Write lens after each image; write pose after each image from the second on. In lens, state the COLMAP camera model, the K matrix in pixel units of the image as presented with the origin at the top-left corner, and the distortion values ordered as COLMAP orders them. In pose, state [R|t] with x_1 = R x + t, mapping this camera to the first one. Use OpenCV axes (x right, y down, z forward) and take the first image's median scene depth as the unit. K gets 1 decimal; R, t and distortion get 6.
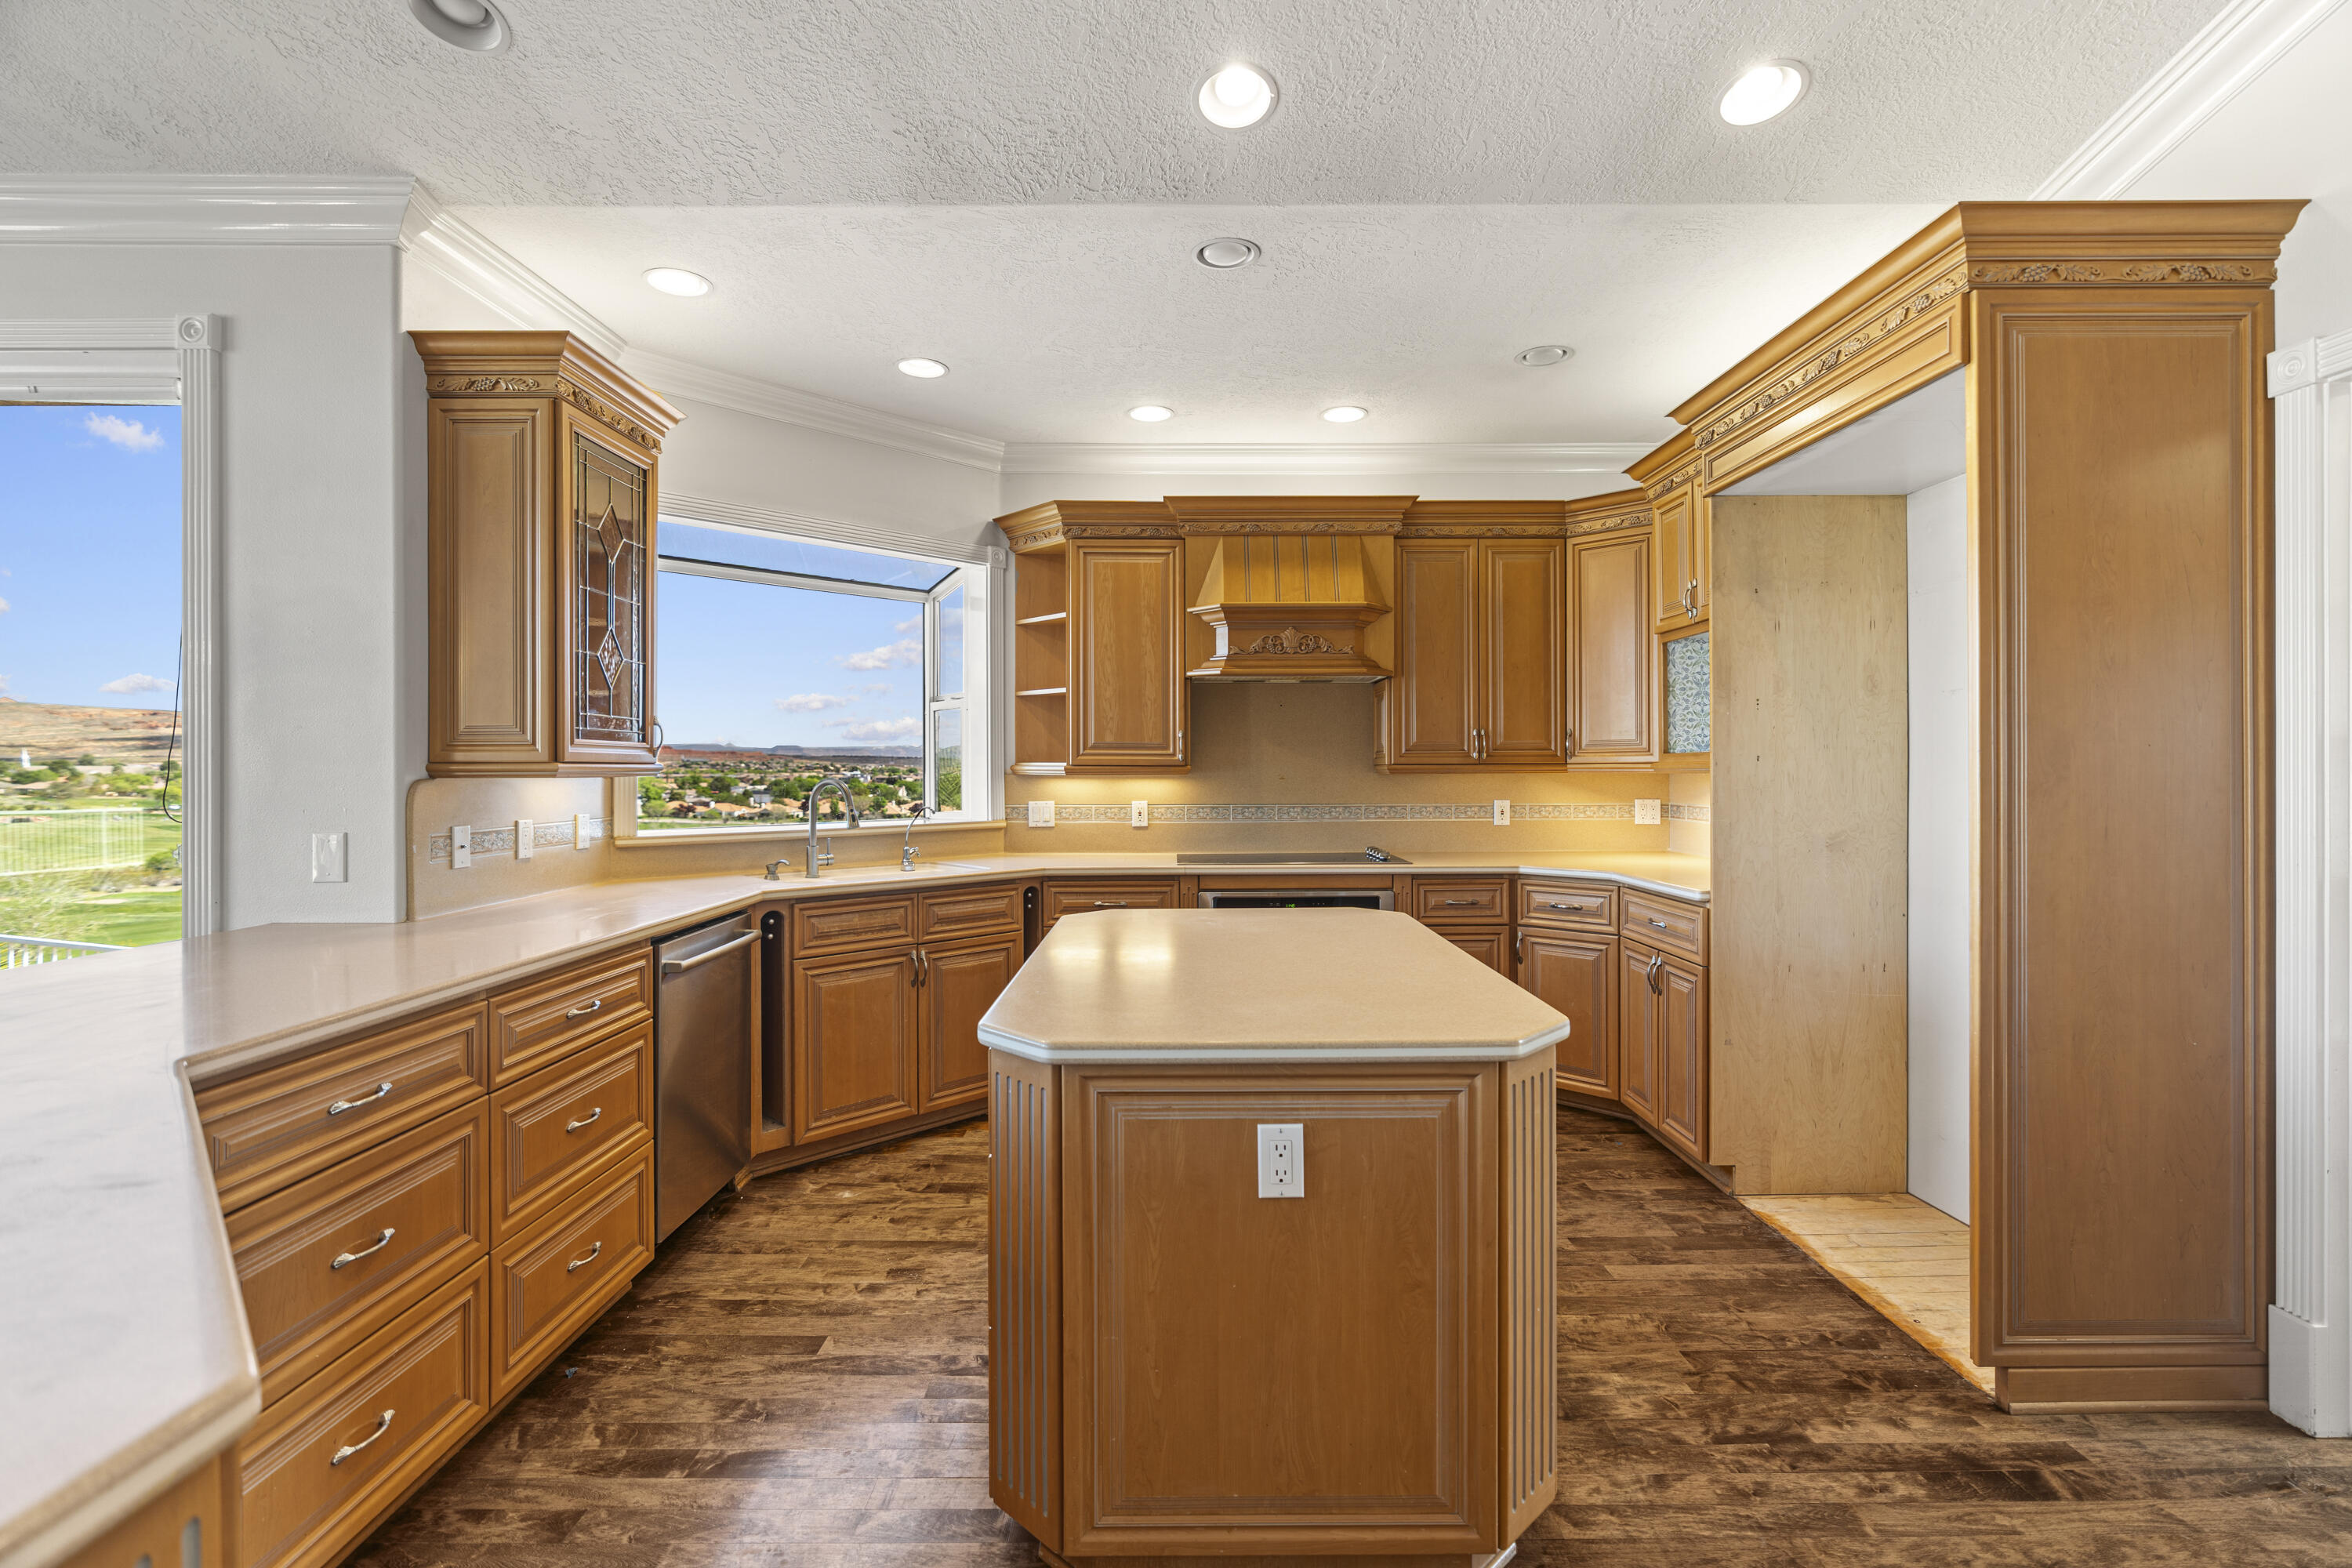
lens RADIAL K [[1063.6, 0, 1182.7], [0, 1063.6, 776.3], [0, 0, 1]] dist [-0.011025, 0.004766]
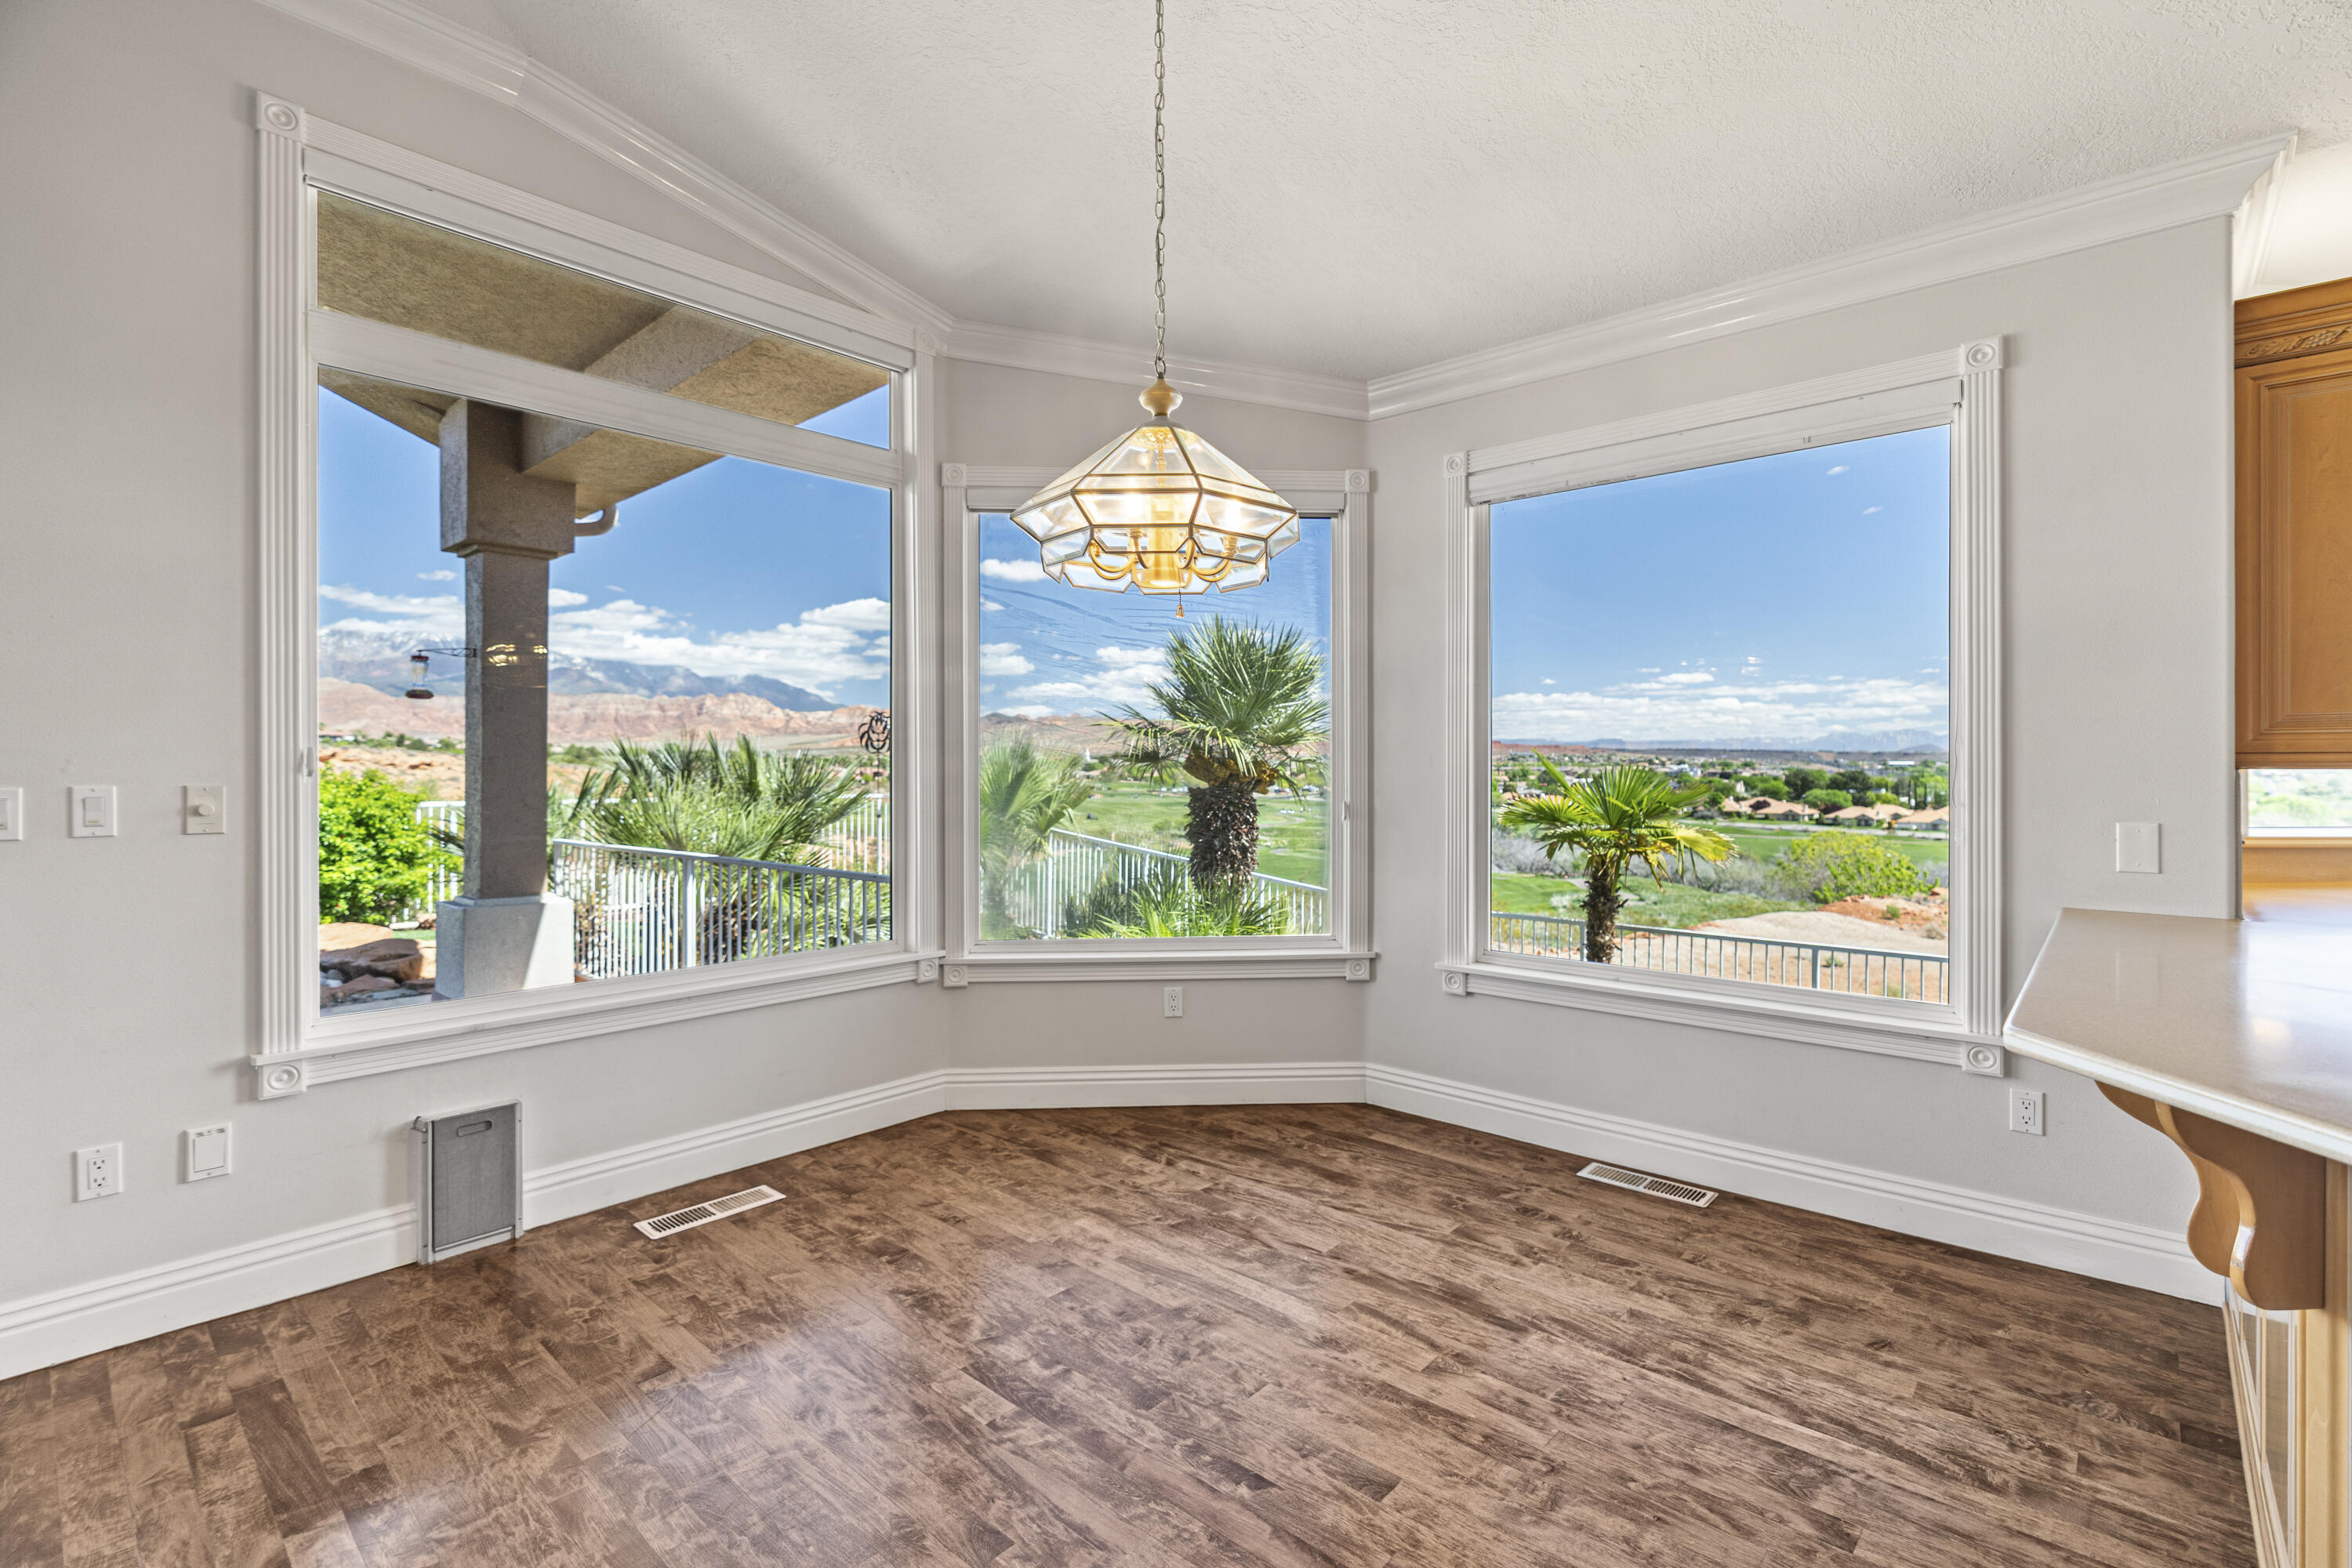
lens RADIAL K [[1063.6, 0, 1187.3], [0, 1063.6, 768.3], [0, 0, 1]] dist [-0.011025, 0.004766]
pose [[0.740487, 0.004242, -0.672057, -0.482602], [-0.005285, 0.999986, 0.000488, 0.003267], [0.672050, 0.003191, 0.740499, -0.208149]]
